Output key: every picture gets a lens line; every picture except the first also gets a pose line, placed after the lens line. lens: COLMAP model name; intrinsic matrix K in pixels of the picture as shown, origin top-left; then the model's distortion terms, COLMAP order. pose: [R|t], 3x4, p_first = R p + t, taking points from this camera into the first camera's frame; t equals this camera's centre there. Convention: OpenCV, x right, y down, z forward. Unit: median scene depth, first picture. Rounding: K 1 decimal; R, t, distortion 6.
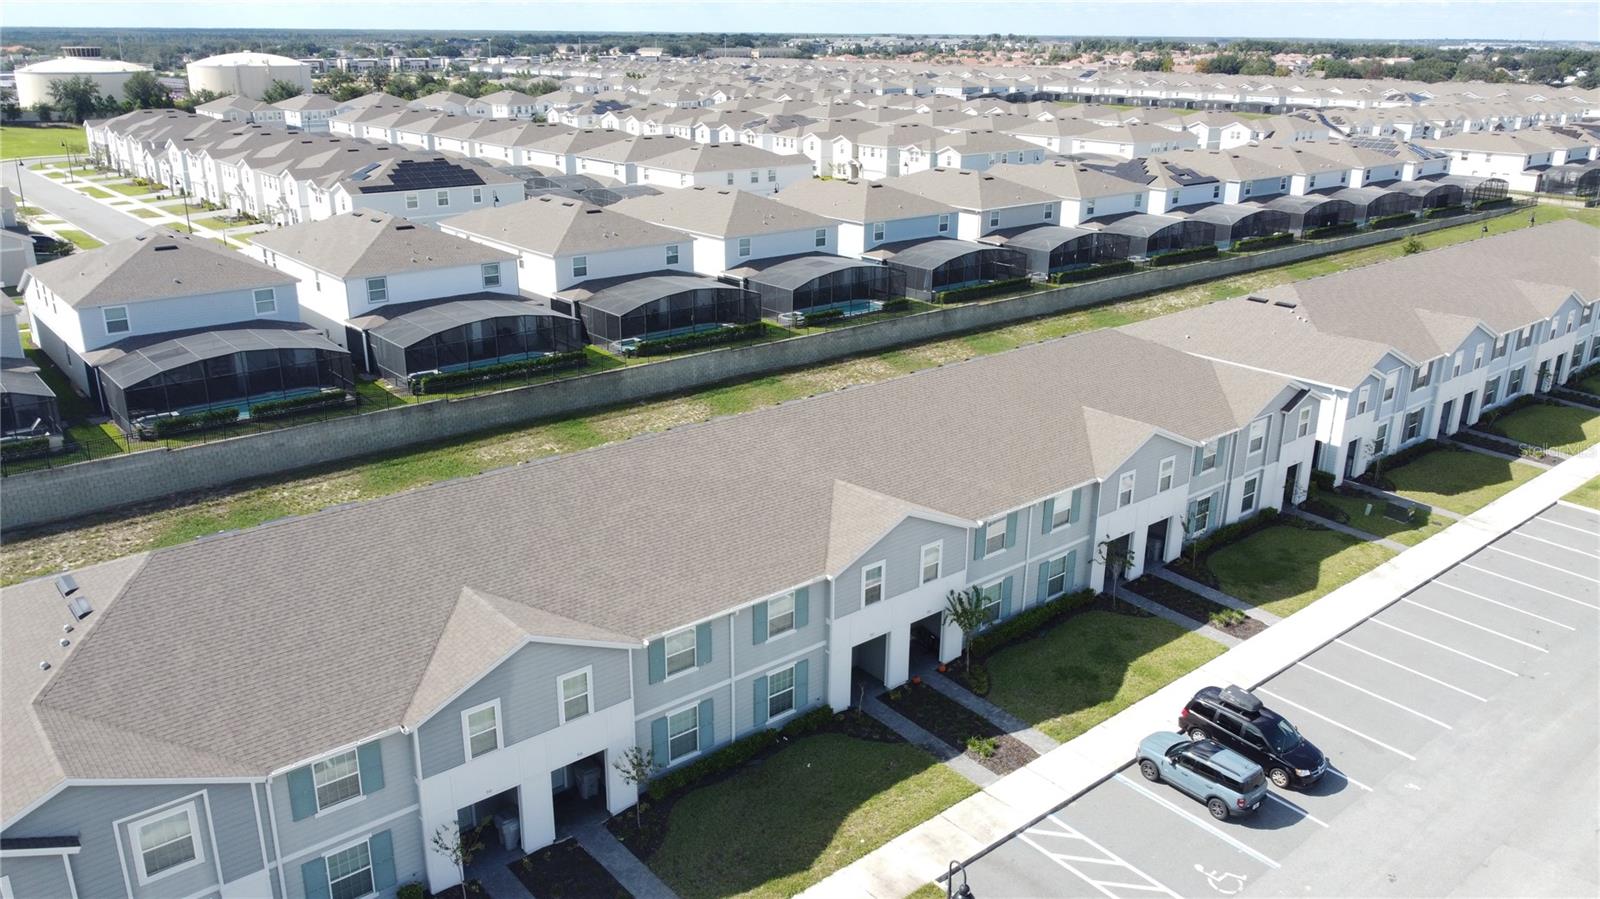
lens RADIAL K [[1209.9, 0, 791.3], [0, 1209.9, 460.6], [0, 0, 1]] dist [0.004003, -0.013069]
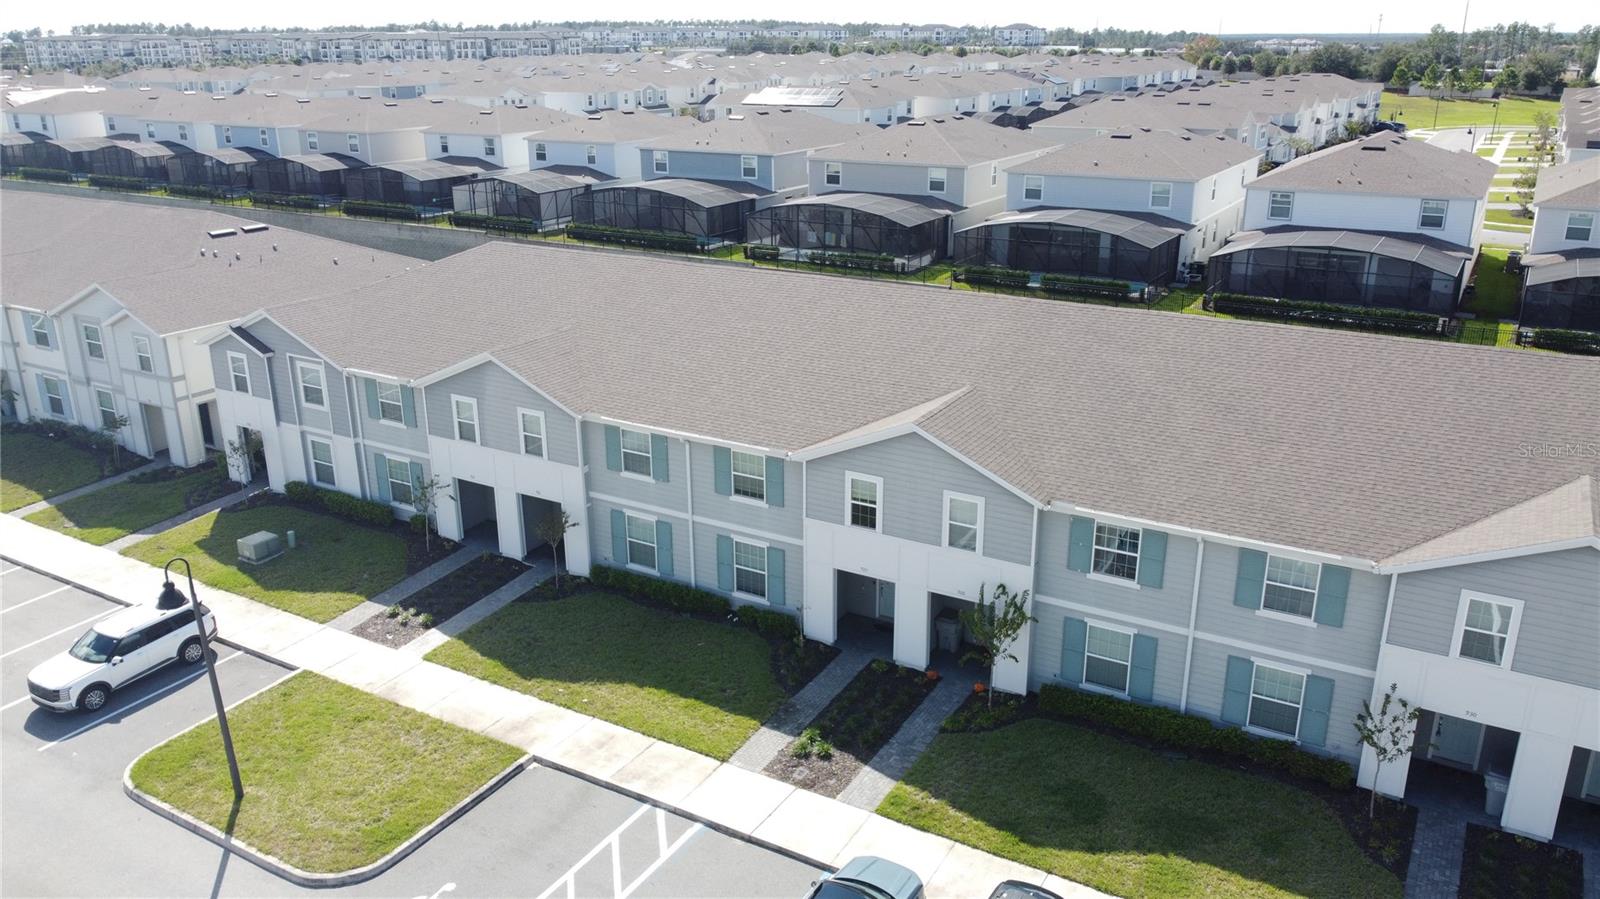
lens RADIAL K [[1209.9, 0, 793.4], [0, 1209.9, 457.9], [0, 0, 1]] dist [0.004003, -0.013069]
pose [[0.324765, 0.301533, -0.896440, 0.554550], [-0.309005, 0.929632, 0.200750, -0.048396], [0.893892, 0.211807, 0.395087, 0.491802]]
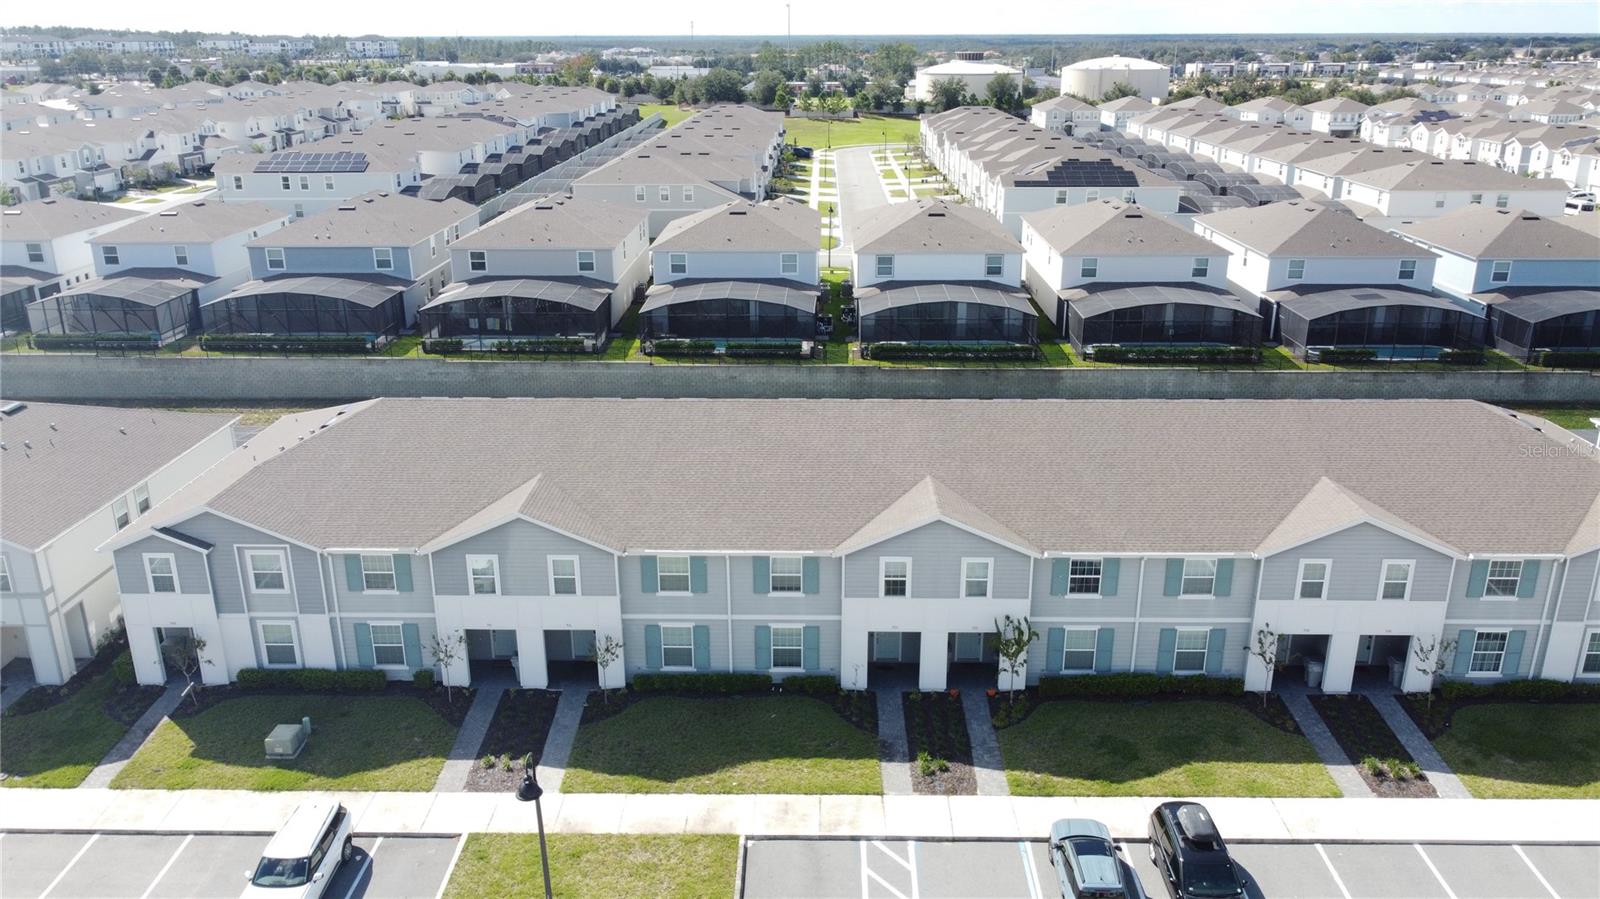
lens RADIAL K [[1209.9, 0, 793.2], [0, 1209.9, 454.3], [0, 0, 1]] dist [0.004003, -0.013069]
pose [[0.749721, 0.205956, -0.628889, 0.471030], [-0.210980, 0.975134, 0.067831, -0.037810], [0.627221, 0.081828, 0.774531, 0.111487]]
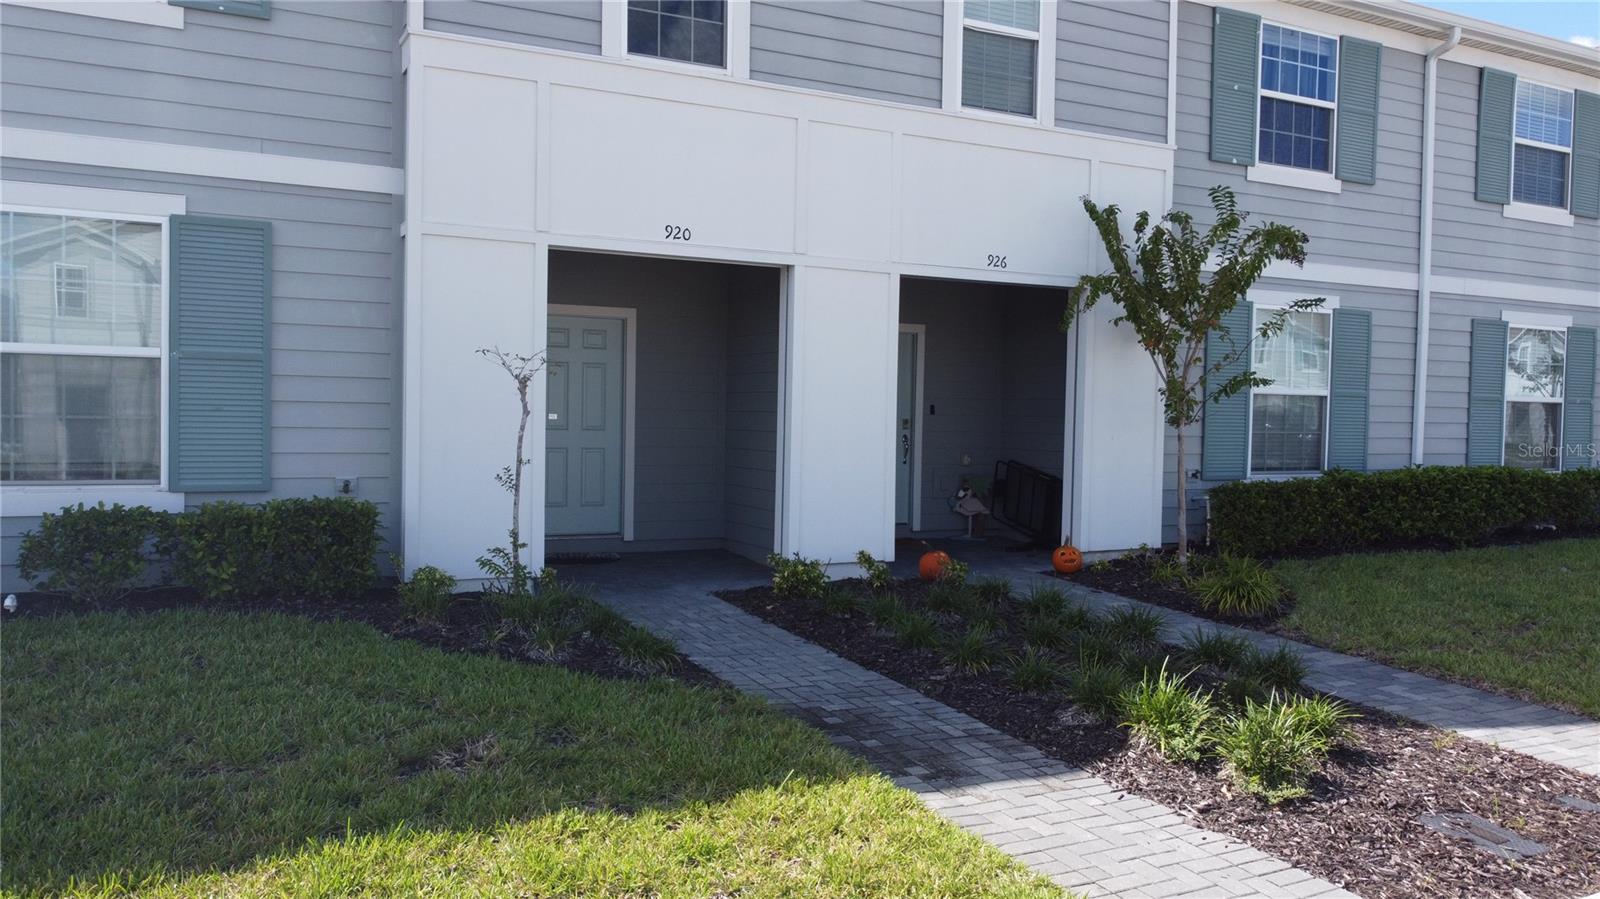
lens RADIAL K [[1209.9, 0, 798.9], [0, 1209.9, 446.0], [0, 0, 1]] dist [0.004003, -0.013069]
pose [[0.974441, 0.019291, -0.223812, 0.103214], [-0.087674, 0.949952, -0.299842, 0.183955], [0.206826, 0.311801, 0.927363, 0.632097]]
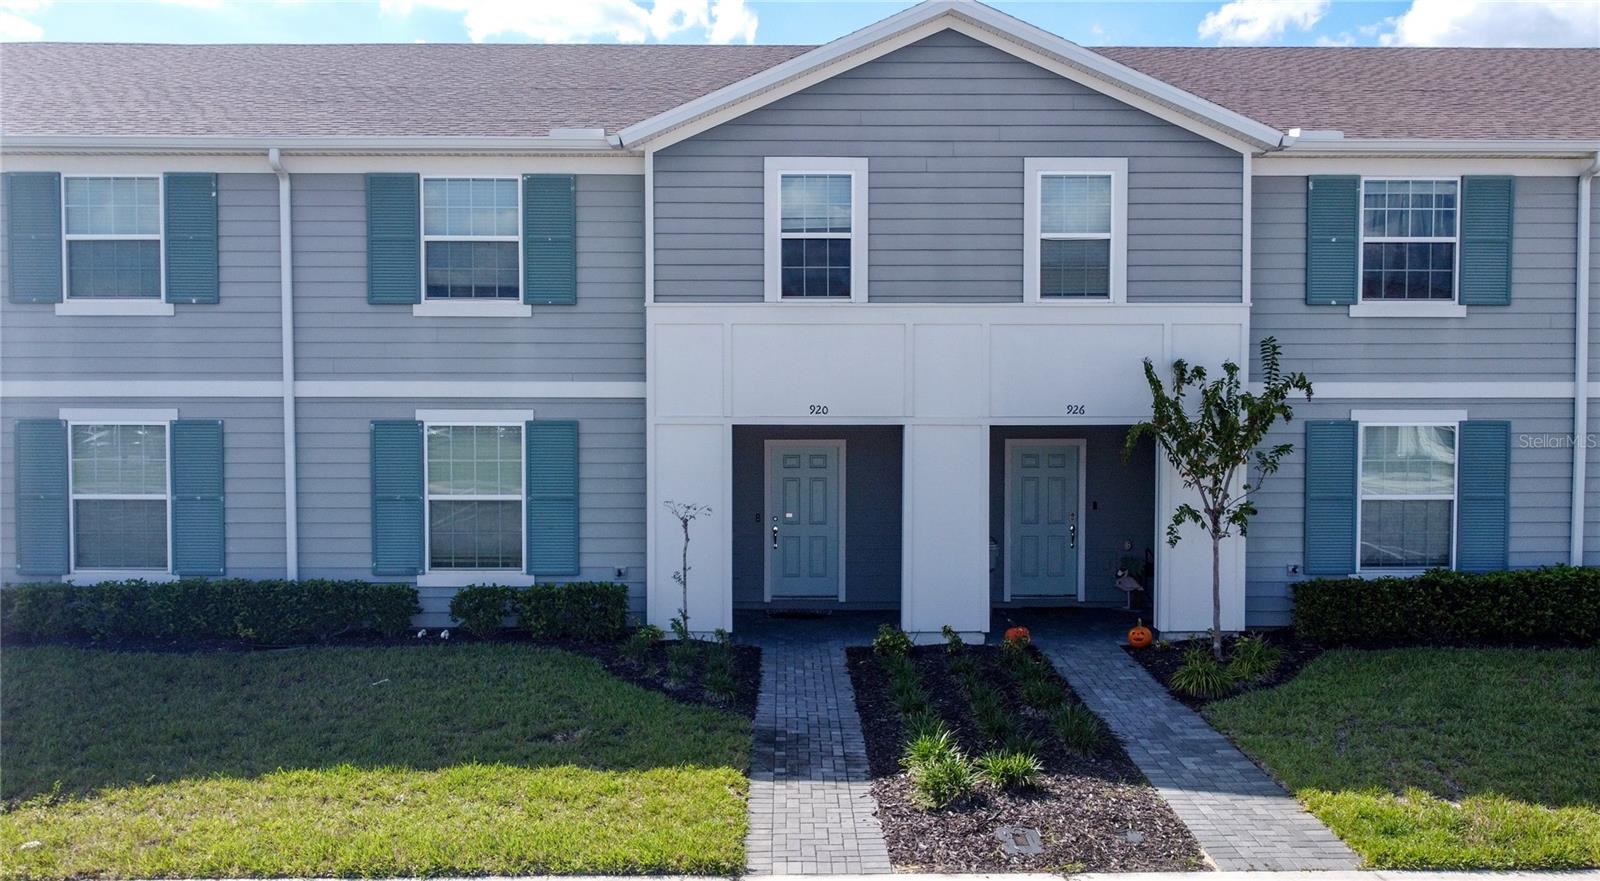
lens RADIAL K [[1234.7, 0, 800.5], [0, 1234.7, 441.3], [0, 0, 1]] dist [0.005720, -0.004634]
pose [[0.773506, 0.016810, -0.633566, 0.205237], [-0.208440, 0.950787, -0.229253, 0.174199], [0.598532, 0.309389, 0.738944, 0.585293]]
